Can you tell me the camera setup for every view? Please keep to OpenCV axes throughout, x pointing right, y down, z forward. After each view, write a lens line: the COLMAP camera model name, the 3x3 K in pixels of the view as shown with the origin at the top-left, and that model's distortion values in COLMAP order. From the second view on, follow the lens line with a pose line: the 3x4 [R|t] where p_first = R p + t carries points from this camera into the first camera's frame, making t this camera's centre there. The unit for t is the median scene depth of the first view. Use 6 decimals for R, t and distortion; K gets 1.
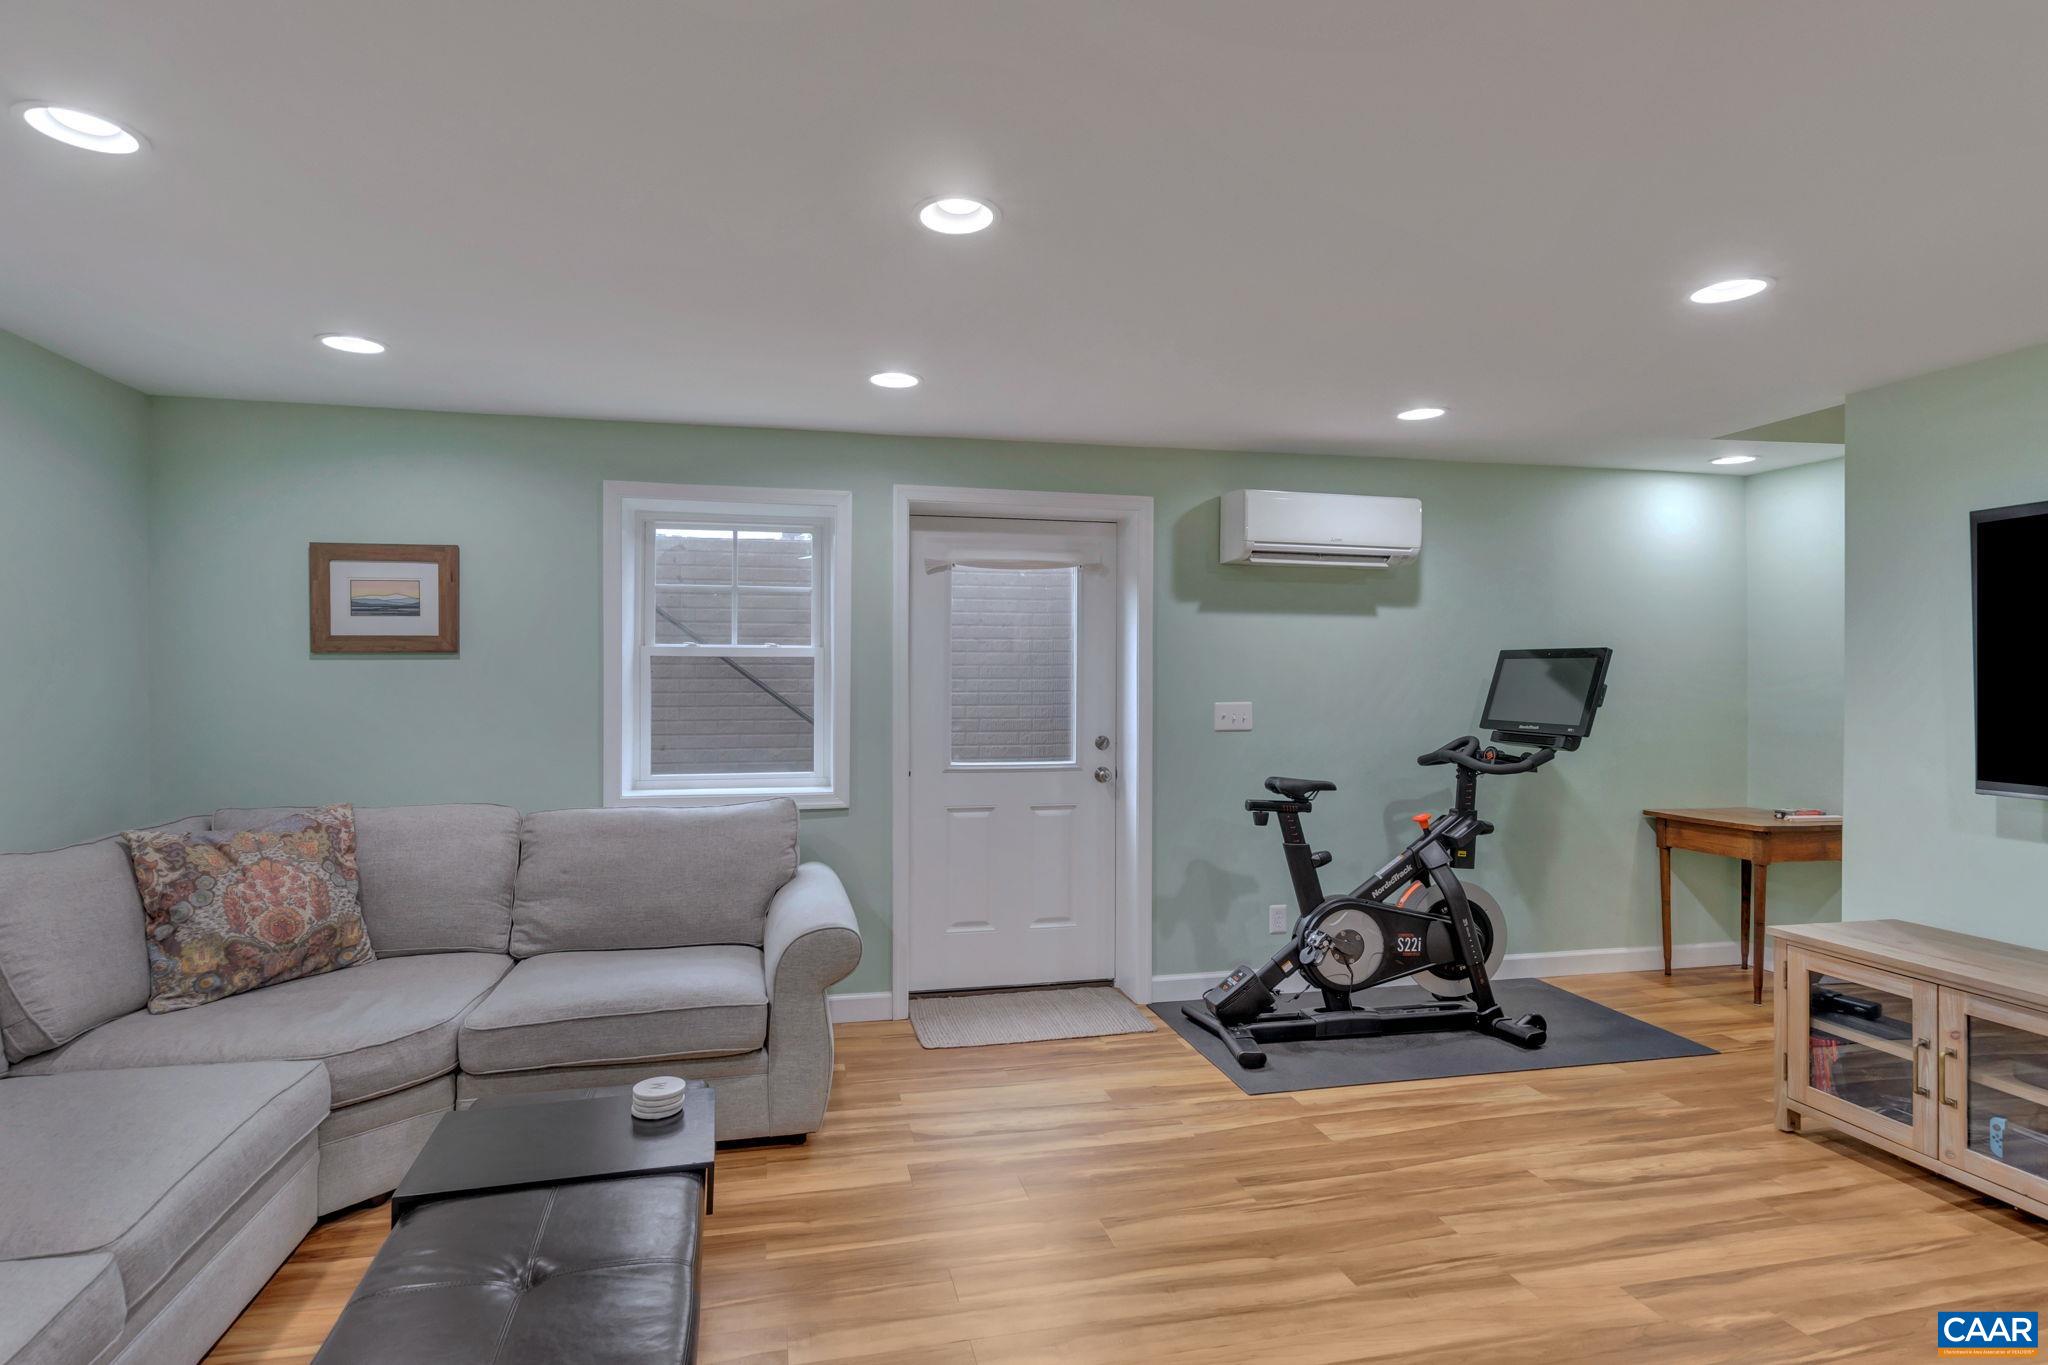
lens RADIAL K [[1005.8, 0, 1036.8], [0, 1005.8, 684.4], [0, 0, 1]] dist [0.010701, -0.003025]
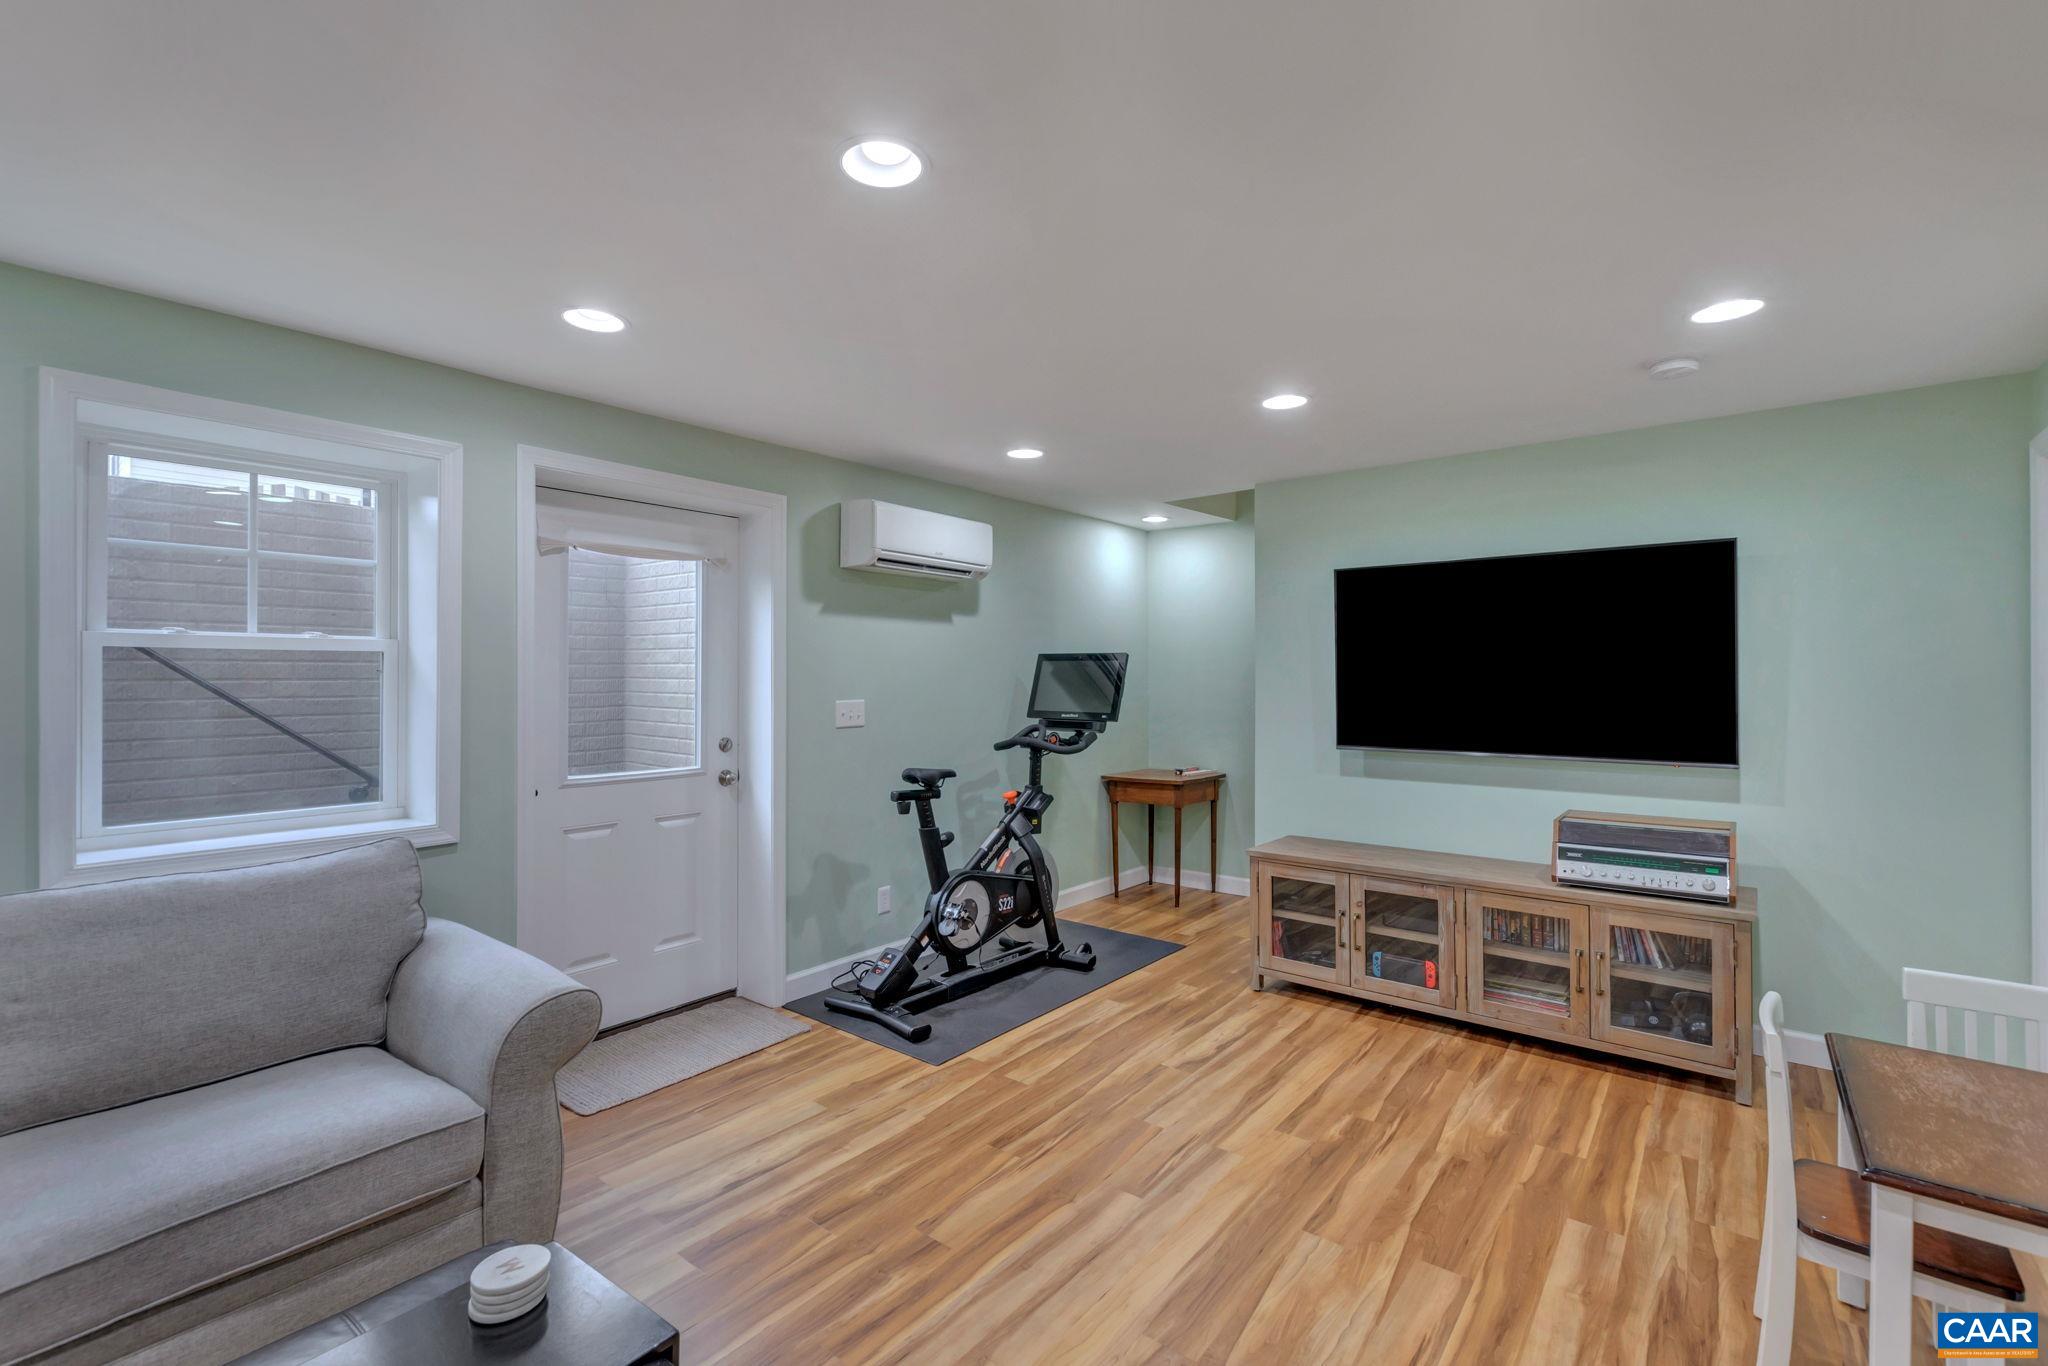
lens RADIAL K [[904.4, 0, 1030.5], [0, 904.4, 675.5], [0, 0, 1]] dist [0.009030, 0.000980]
pose [[0.789103, -0.002097, 0.614258, -0.266949], [0.005476, 0.999978, -0.003622, -0.003944], [-0.614237, 0.006222, 0.789097, 0.154674]]
